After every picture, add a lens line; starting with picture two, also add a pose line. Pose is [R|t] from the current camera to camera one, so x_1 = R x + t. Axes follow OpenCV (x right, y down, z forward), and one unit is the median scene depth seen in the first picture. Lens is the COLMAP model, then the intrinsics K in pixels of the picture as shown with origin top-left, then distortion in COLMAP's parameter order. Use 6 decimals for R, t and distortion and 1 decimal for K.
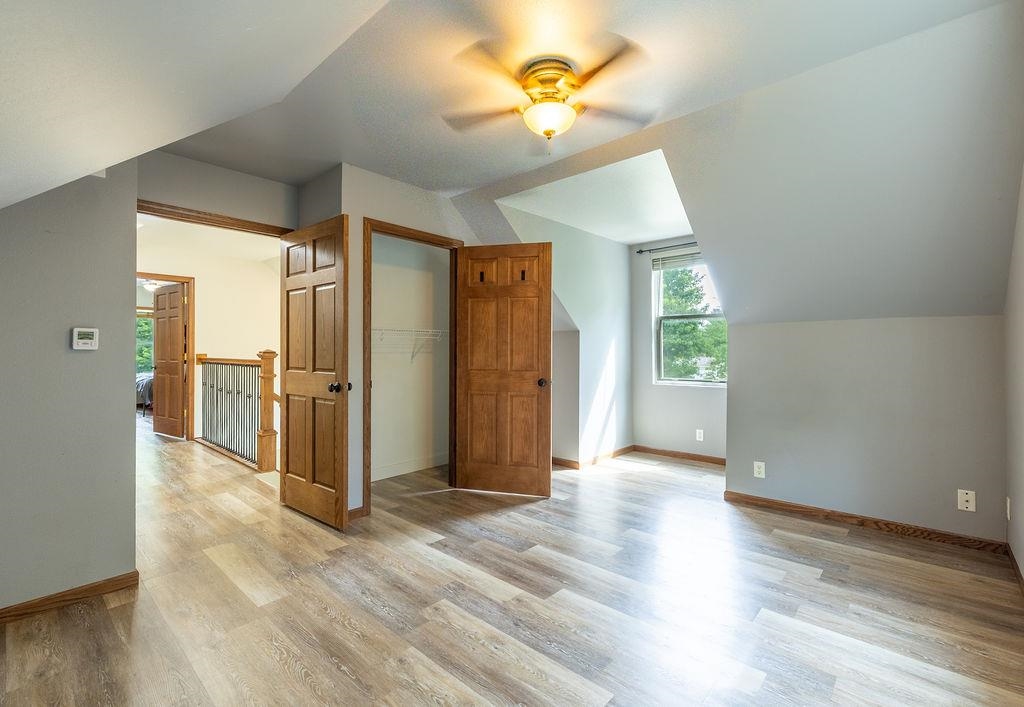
lens RADIAL K [[458.3, 0, 523.2], [0, 458.3, 348.4], [0, 0, 1]] dist [-0.000796, -0.000196]
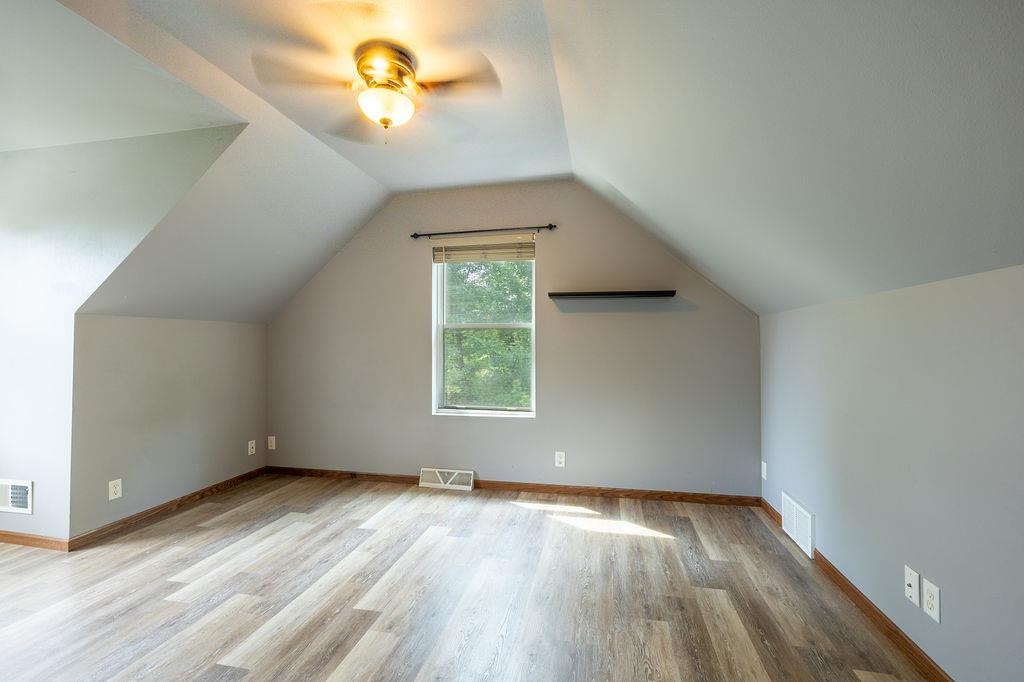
lens RADIAL K [[431.5, 0, 515.5], [0, 431.5, 346.1], [0, 0, 1]] dist [-0.000232, 0.000251]
pose [[-0.490428, -0.001162, 0.871481, -0.733098], [0.001170, 0.999997, 0.001992, -0.000059], [-0.871481, 0.001997, -0.490425, 1.018507]]
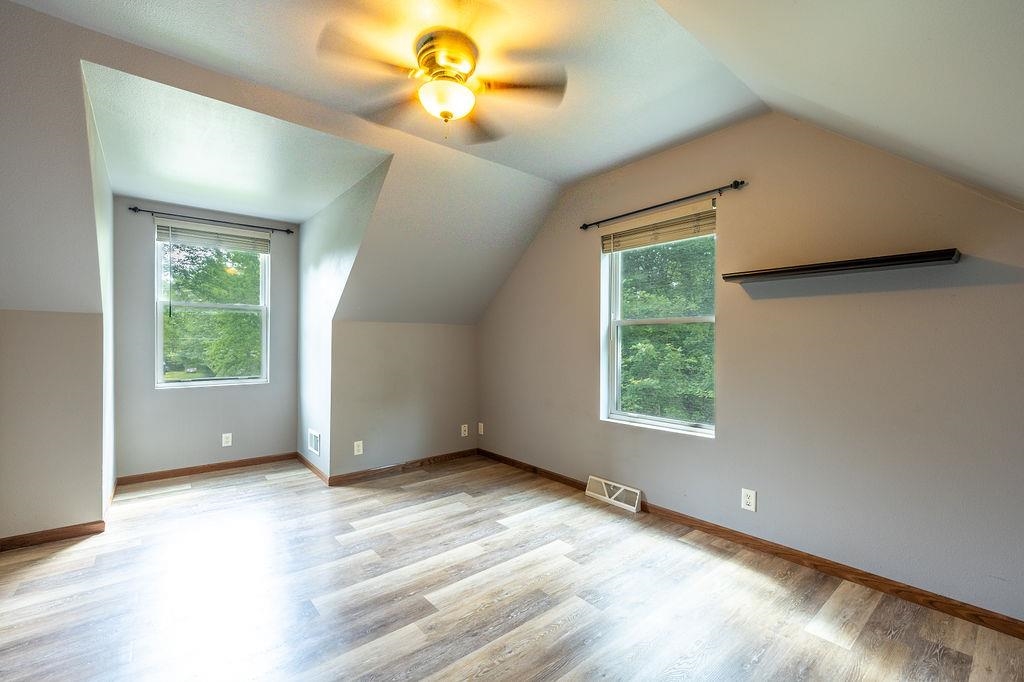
lens RADIAL K [[431.5, 0, 515.5], [0, 431.5, 346.1], [0, 0, 1]] dist [-0.000232, 0.000251]
pose [[0.149892, -0.003846, 0.988695, -0.681393], [-0.003554, 0.999984, 0.004429, 0.002684], [-0.988696, -0.004177, 0.149876, 0.609683]]
